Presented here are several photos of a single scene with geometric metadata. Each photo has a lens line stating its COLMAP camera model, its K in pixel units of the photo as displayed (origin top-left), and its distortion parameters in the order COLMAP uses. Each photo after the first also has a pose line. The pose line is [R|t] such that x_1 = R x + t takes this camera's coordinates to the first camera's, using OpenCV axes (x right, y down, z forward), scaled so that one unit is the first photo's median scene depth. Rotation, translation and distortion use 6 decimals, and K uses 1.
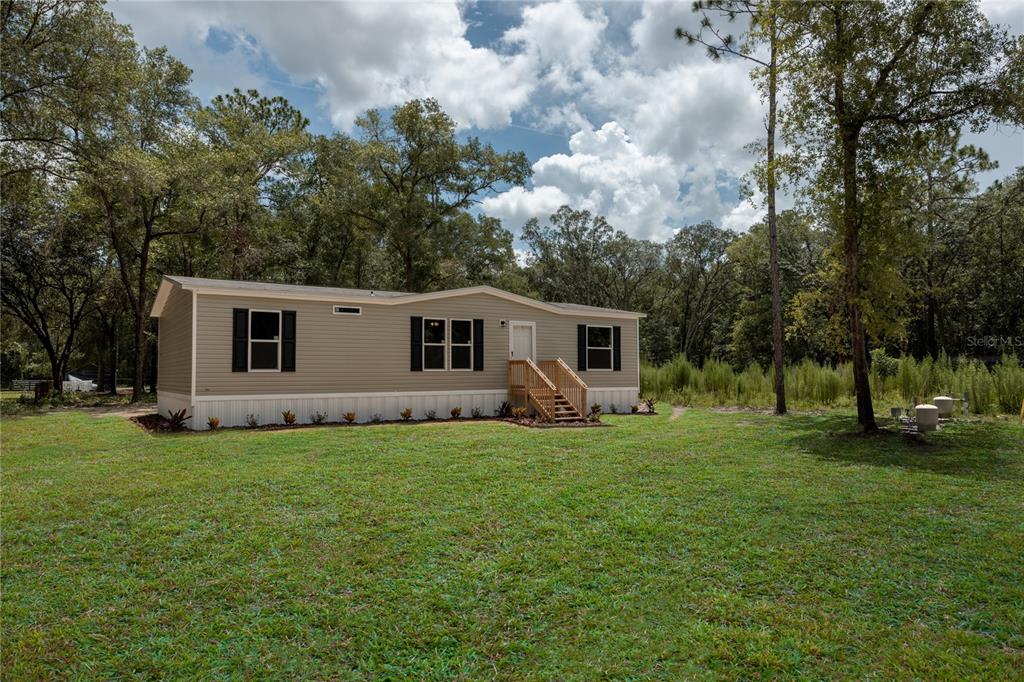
lens RADIAL K [[651.9, 0, 512.0], [0, 651.9, 341.0], [0, 0, 1]] dist [-0.006179, 0.000686]
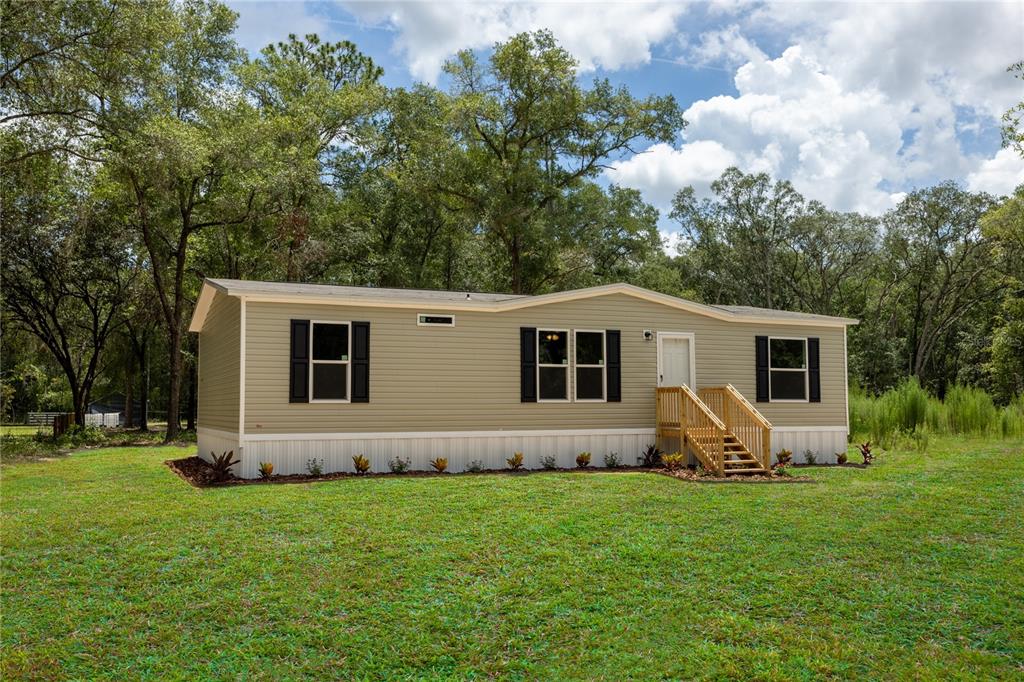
lens RADIAL K [[904.3, 0, 512.0], [0, 904.3, 341.0], [0, 0, 1]] dist [-0.000993, -0.008081]
pose [[0.986396, -0.009976, -0.164082, 0.004223], [0.006315, 0.999720, -0.022817, 0.001125], [0.164264, 0.021470, 0.986183, -0.003909]]
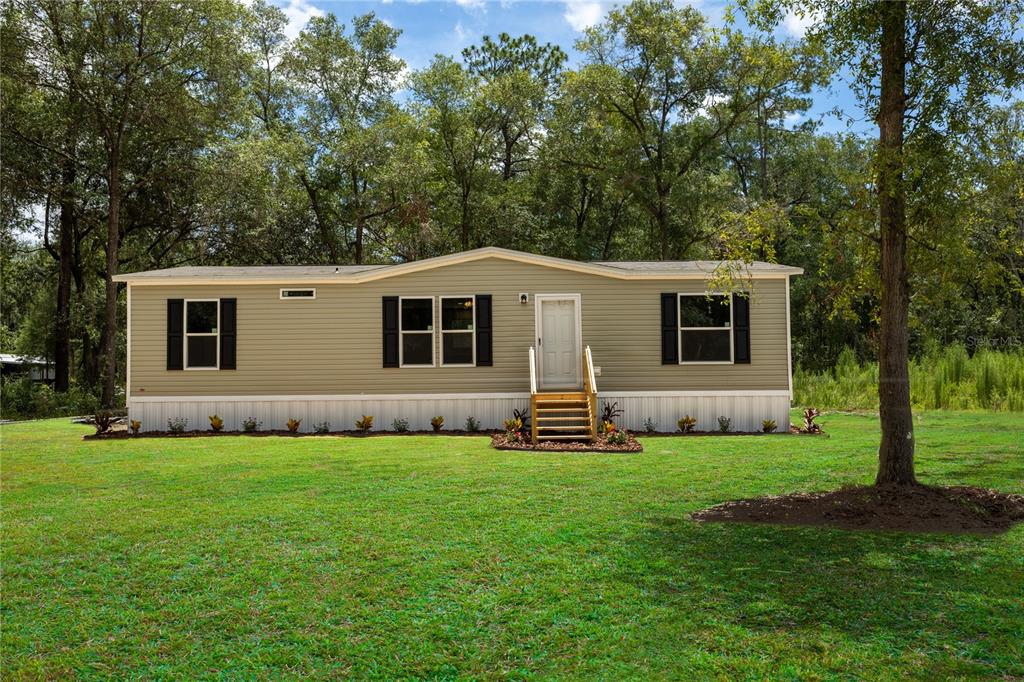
lens RADIAL K [[791.7, 0, 512.0], [0, 791.7, 341.0], [0, 0, 1]] dist [0.002814, 0.001224]
pose [[0.828666, -0.024789, -0.559194, 1.025306], [0.034348, 0.999388, 0.006597, 0.028519], [0.558688, -0.024674, 0.829011, 0.639187]]
